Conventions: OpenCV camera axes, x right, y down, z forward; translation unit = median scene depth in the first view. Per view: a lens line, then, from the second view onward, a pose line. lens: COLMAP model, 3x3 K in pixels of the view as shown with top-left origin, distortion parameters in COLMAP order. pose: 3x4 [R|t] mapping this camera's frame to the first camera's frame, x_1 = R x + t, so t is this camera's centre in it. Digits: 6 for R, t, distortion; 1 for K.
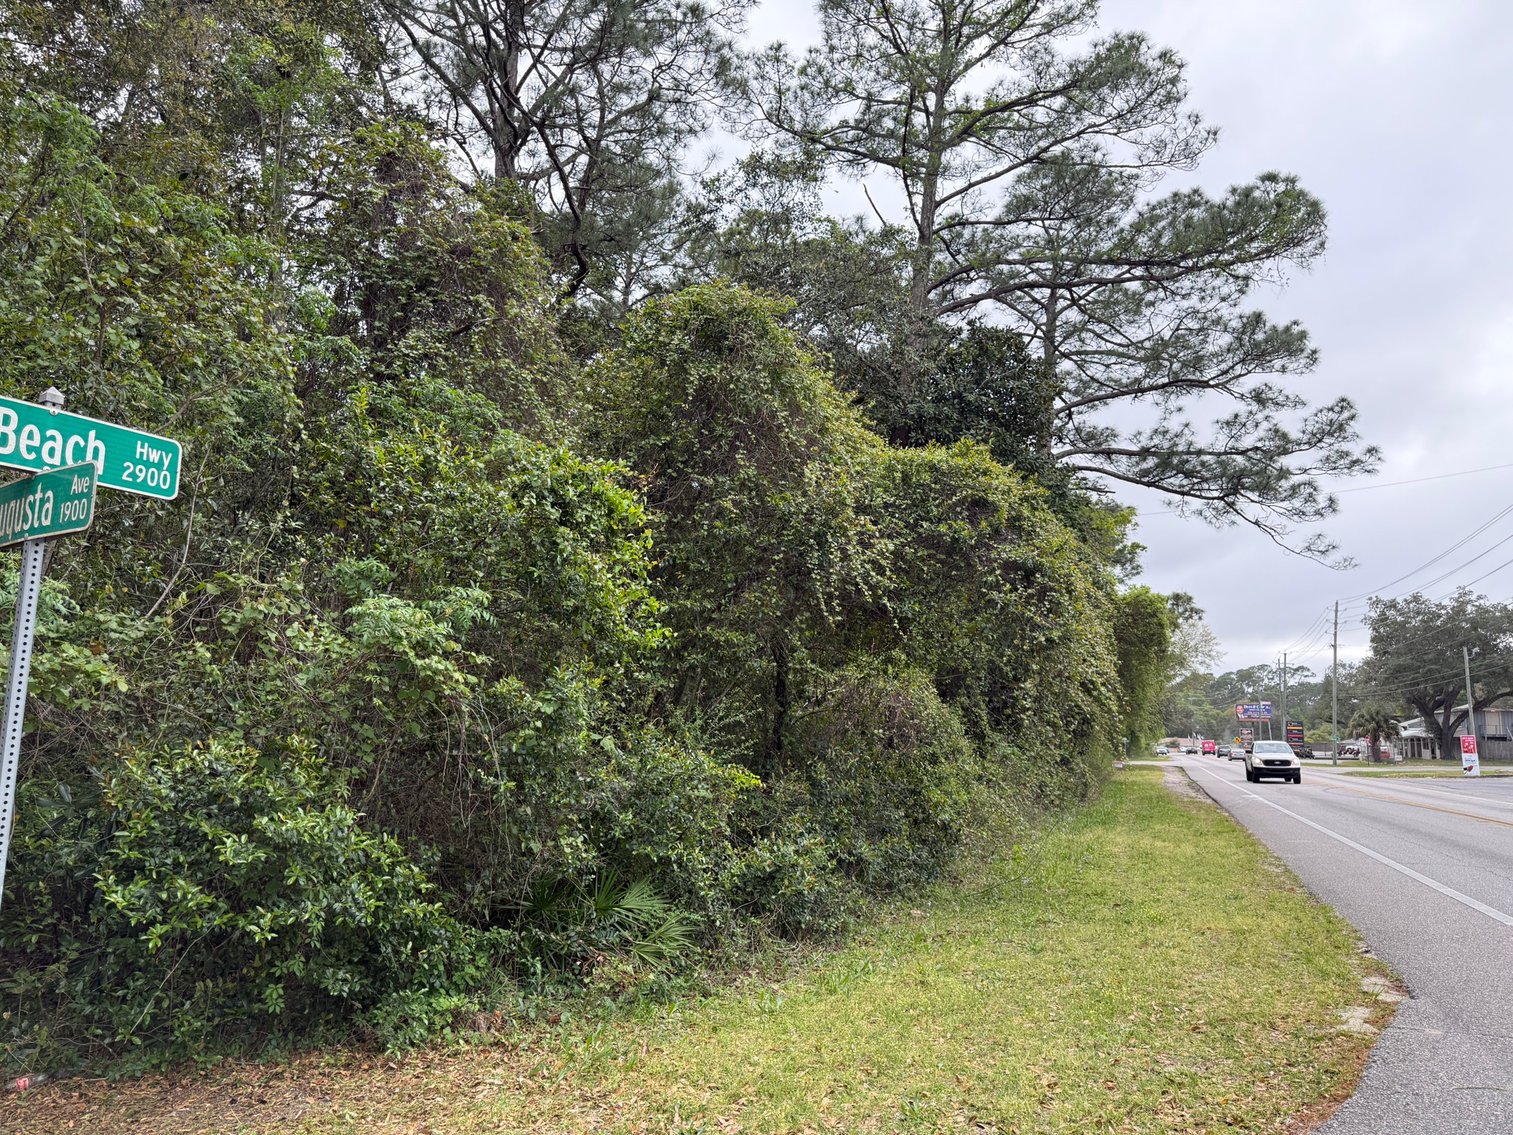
lens RADIAL K [[1068.8, 0, 756.7], [0, 1068.8, 581.4], [0, 0, 1]] dist [0.046349, -0.048613]
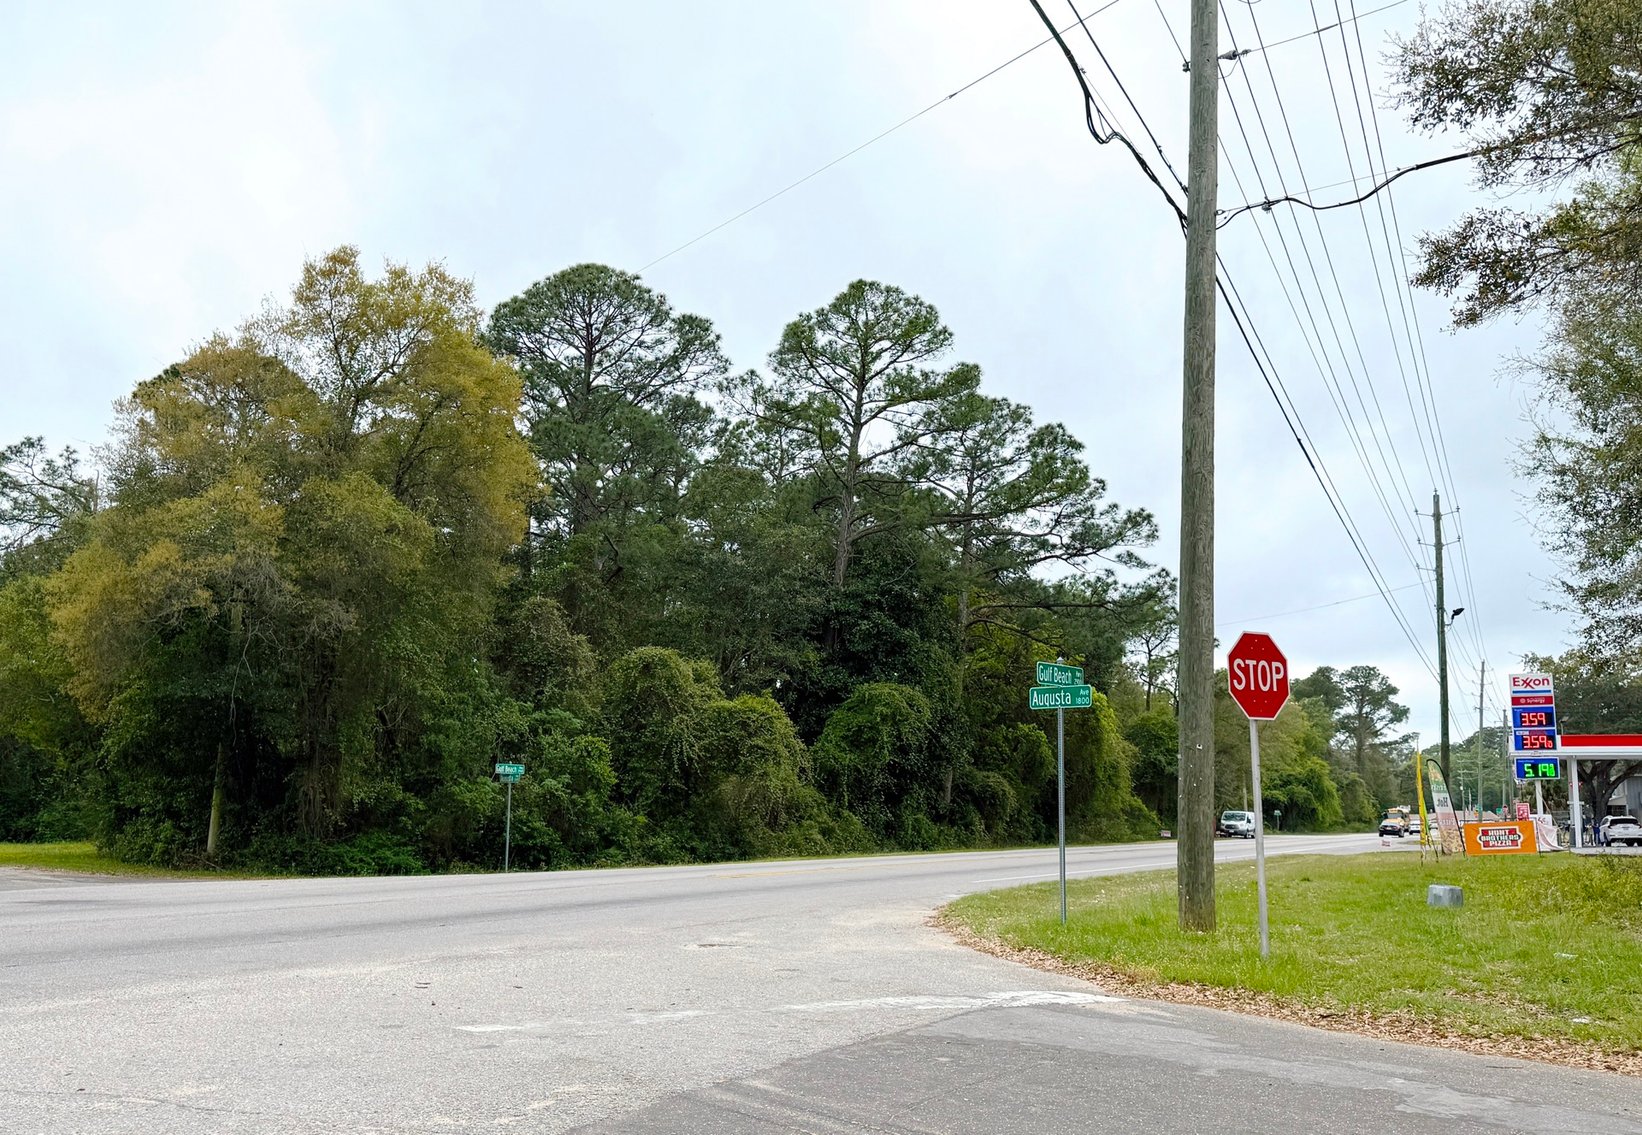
lens RADIAL K [[1467.3, 0, 790.2], [0, 1467.3, 588.0], [0, 0, 1]] dist [0.107872, -0.017045]
pose [[0.992400, -0.032470, -0.118696, 0.595284], [0.031307, 0.999442, -0.011654, -0.282626], [0.119008, 0.007849, 0.992862, -2.102718]]
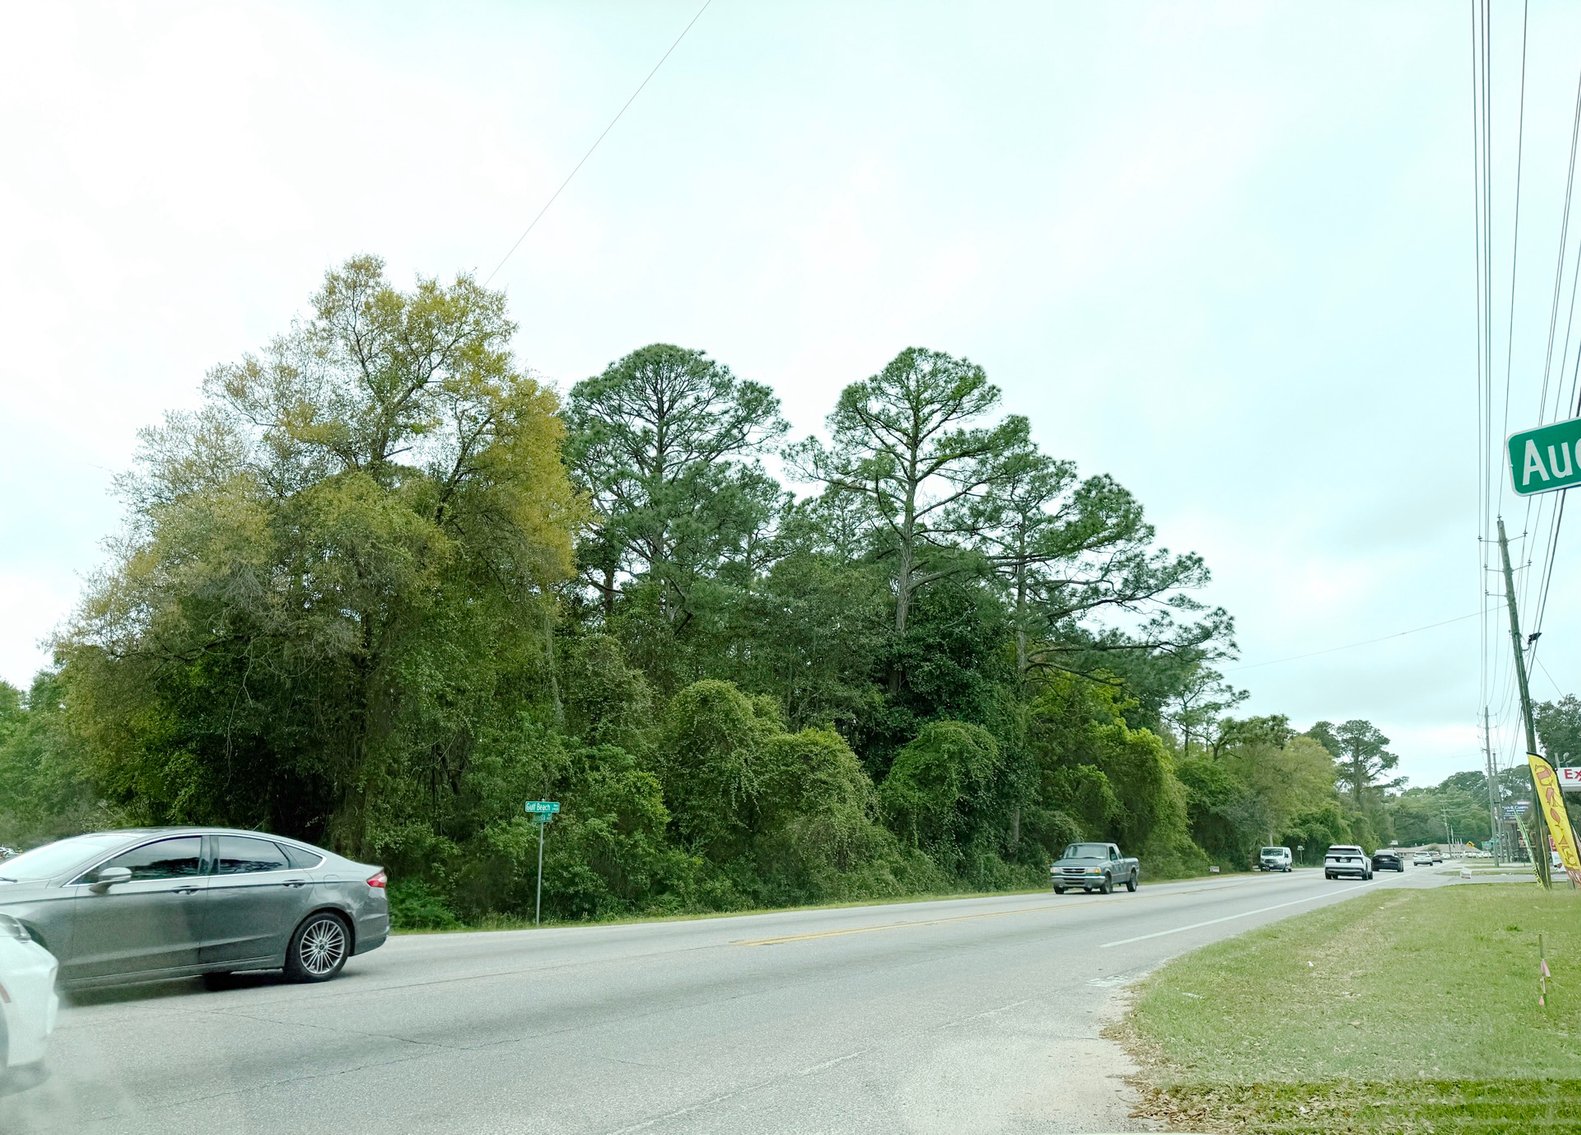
lens RADIAL K [[1112.0, 0, 767.2], [0, 1112.0, 593.4], [0, 0, 1]] dist [0.083184, -0.053986]
pose [[0.977542, -0.076427, -0.196396, 0.514547], [0.058719, 0.993795, -0.094466, -0.166072], [0.202397, 0.080812, 0.975963, -1.323859]]
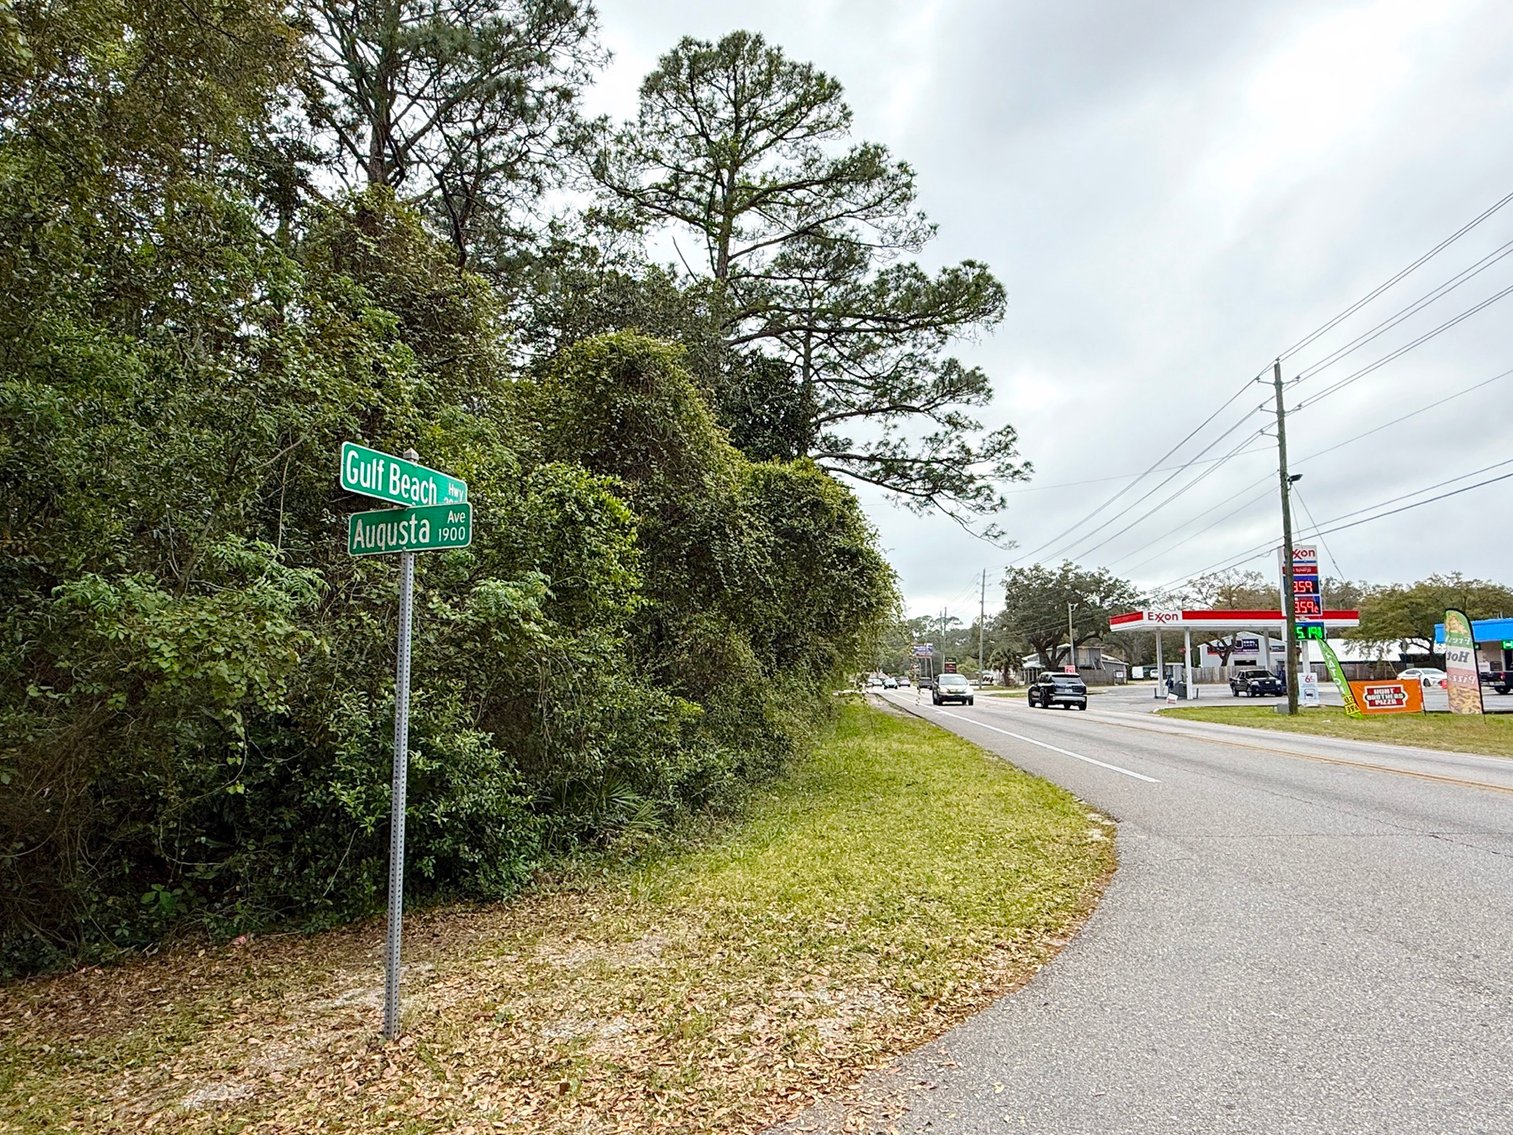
lens RADIAL K [[886.1, 0, 739.3], [0, 886.1, 581.6], [0, 0, 1]] dist [-0.008126, 0.004574]
pose [[0.972856, 0.004580, 0.231368, -0.114737], [-0.013211, 0.999273, 0.035767, -0.010542], [-0.231036, -0.037852, 0.972209, -0.069993]]
